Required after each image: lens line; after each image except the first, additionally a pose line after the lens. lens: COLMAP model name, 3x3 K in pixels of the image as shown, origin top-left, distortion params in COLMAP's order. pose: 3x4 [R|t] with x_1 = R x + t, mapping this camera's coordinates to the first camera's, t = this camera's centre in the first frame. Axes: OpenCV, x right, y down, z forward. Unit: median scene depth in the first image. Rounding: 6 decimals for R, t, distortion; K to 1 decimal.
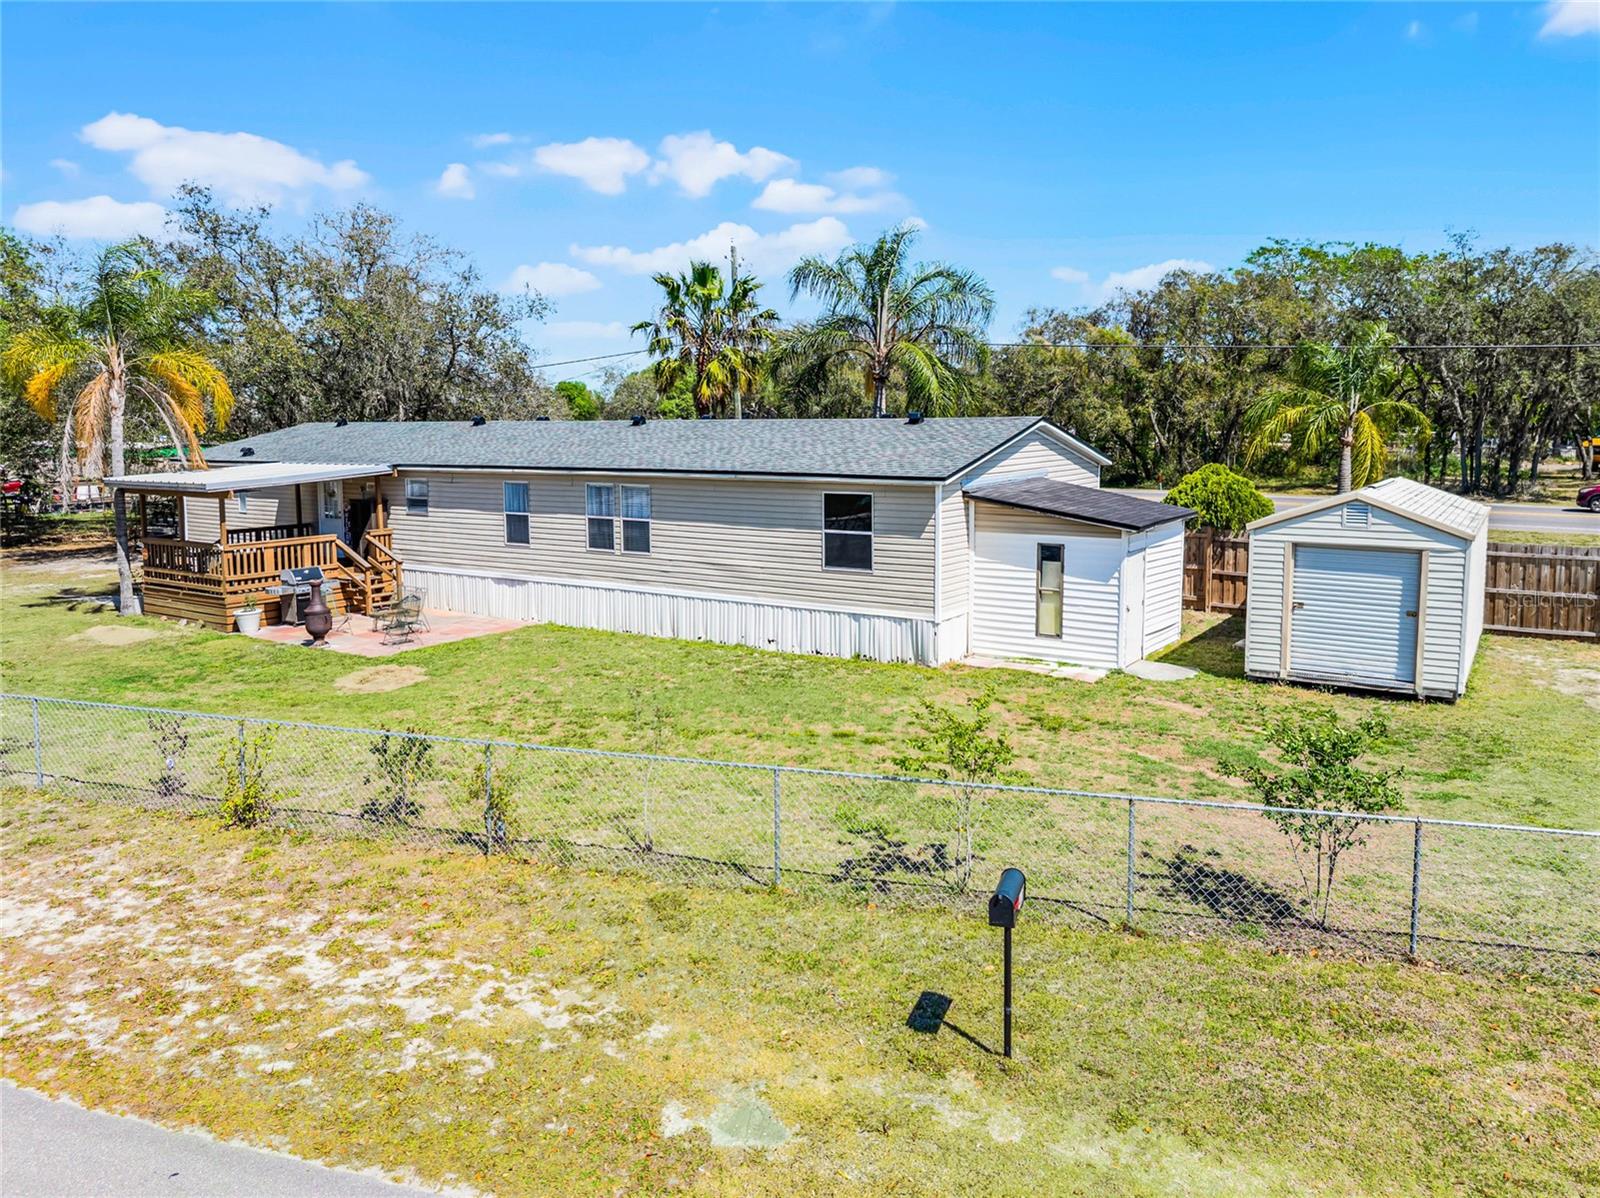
lens RADIAL K [[1152.9, 0, 800.0], [0, 1152.9, 599.0], [0, 0, 1]] dist [-0.032113, 0.000145]
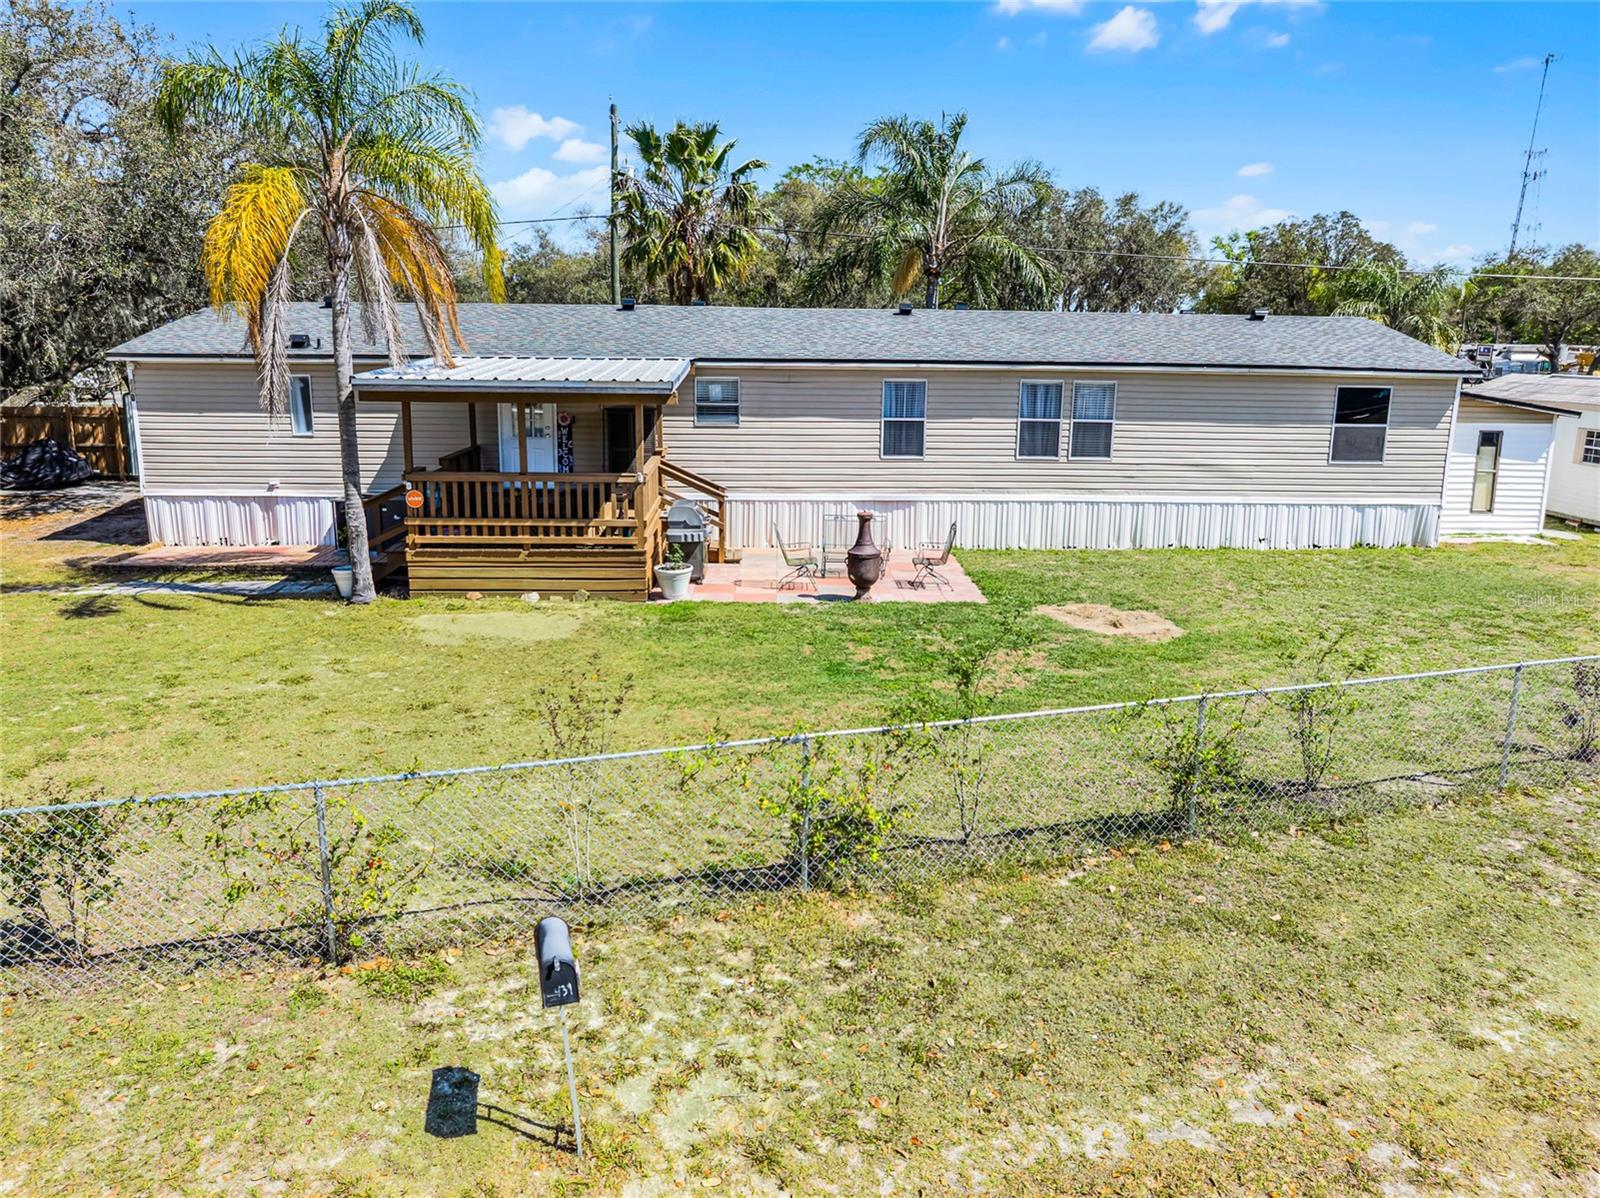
lens RADIAL K [[1152.9, 0, 800.0], [0, 1152.9, 599.0], [0, 0, 1]] dist [-0.032113, 0.000145]
pose [[0.820353, -0.113861, 0.560407, -0.946092], [0.071106, 0.992682, 0.097600, -0.039063], [-0.567419, -0.040218, 0.822446, 0.433558]]
